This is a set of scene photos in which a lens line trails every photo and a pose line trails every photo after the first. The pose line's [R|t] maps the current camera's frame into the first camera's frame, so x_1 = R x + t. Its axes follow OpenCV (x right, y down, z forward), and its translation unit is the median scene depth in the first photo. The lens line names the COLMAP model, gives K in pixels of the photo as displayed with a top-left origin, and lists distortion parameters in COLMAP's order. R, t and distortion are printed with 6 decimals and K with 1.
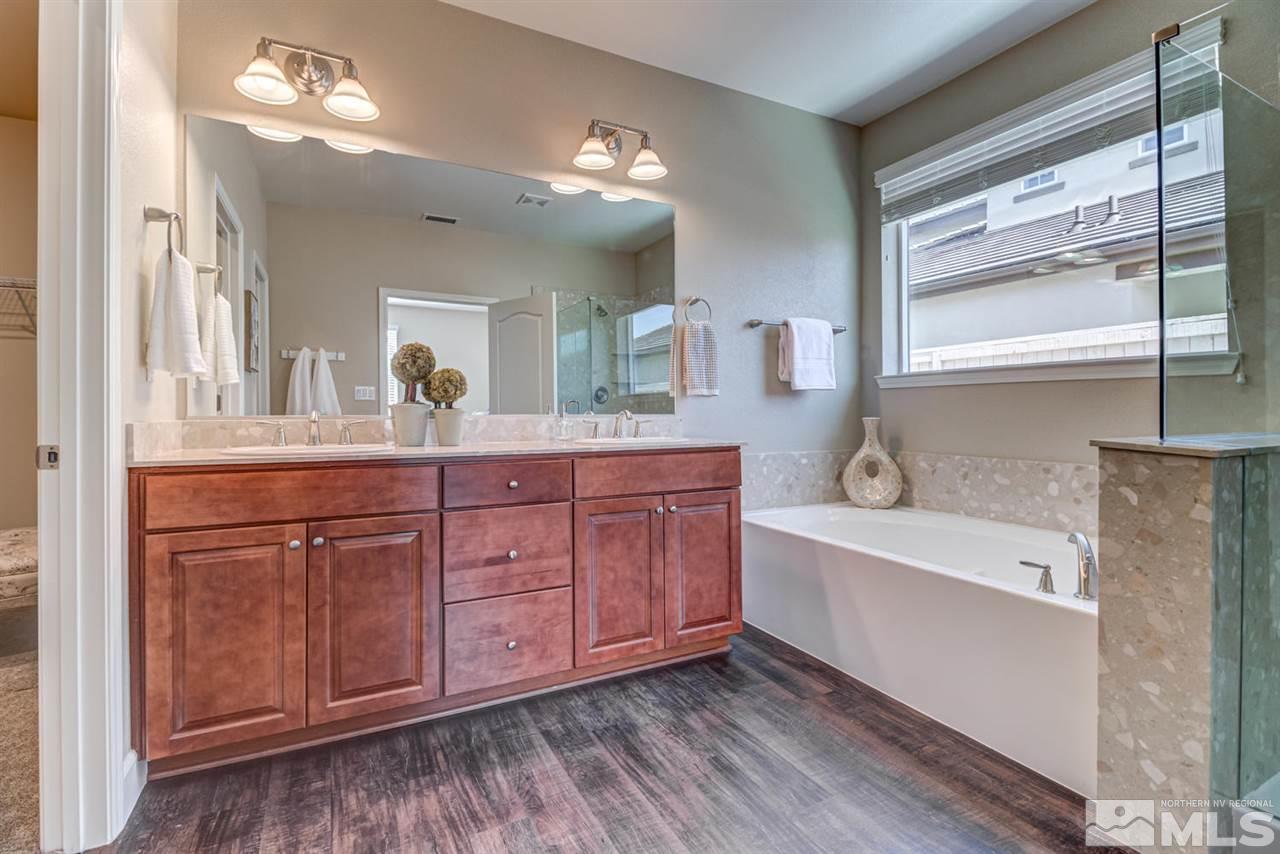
lens RADIAL K [[599.7, 0, 647.5], [0, 599.7, 419.2], [0, 0, 1]] dist [0.009962, -0.000934]
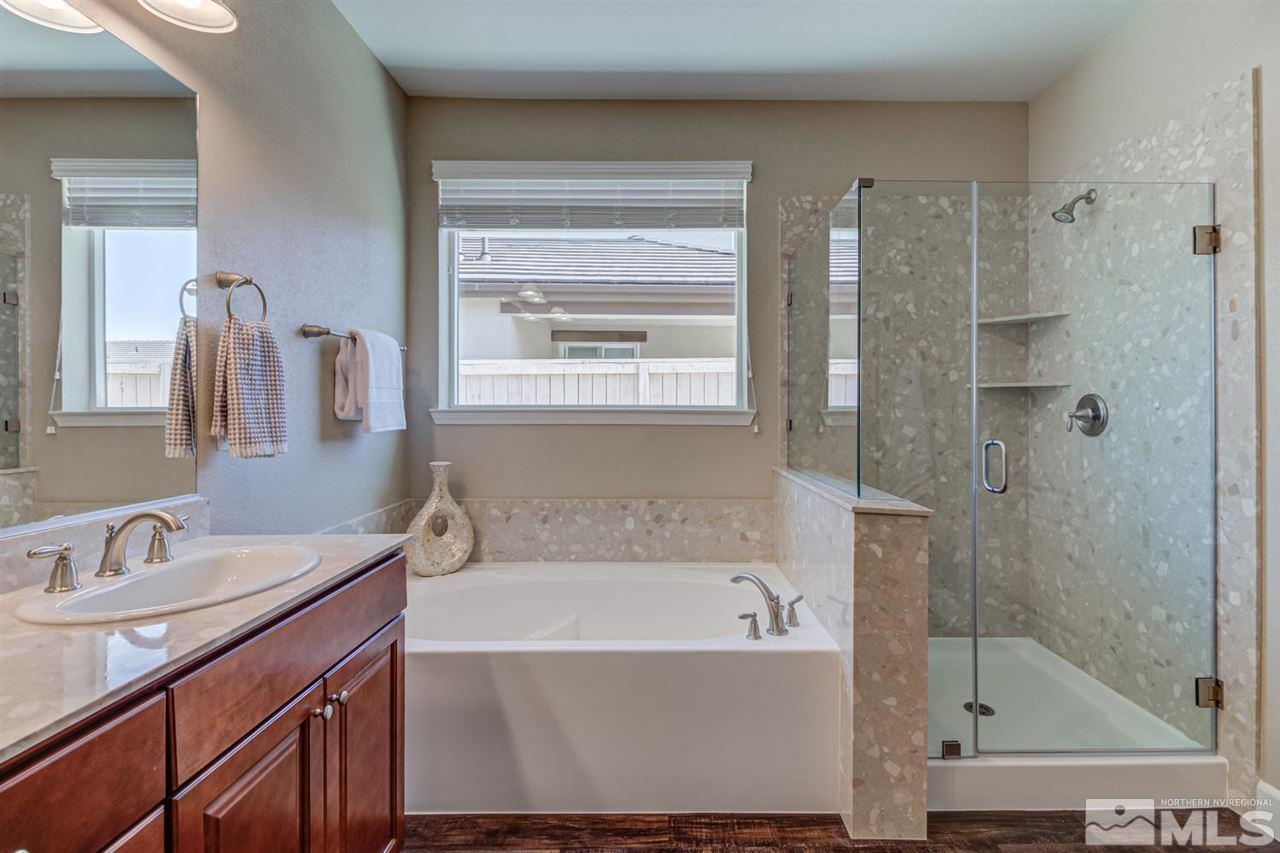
lens RADIAL K [[599.7, 0, 658.3], [0, 599.7, 405.8], [0, 0, 1]] dist [0.009962, -0.000934]
pose [[0.453548, 0.004243, 0.891222, -0.289087], [0.006991, 0.999941, -0.008319, -0.093798], [-0.891204, 0.010003, 0.453491, 0.491394]]
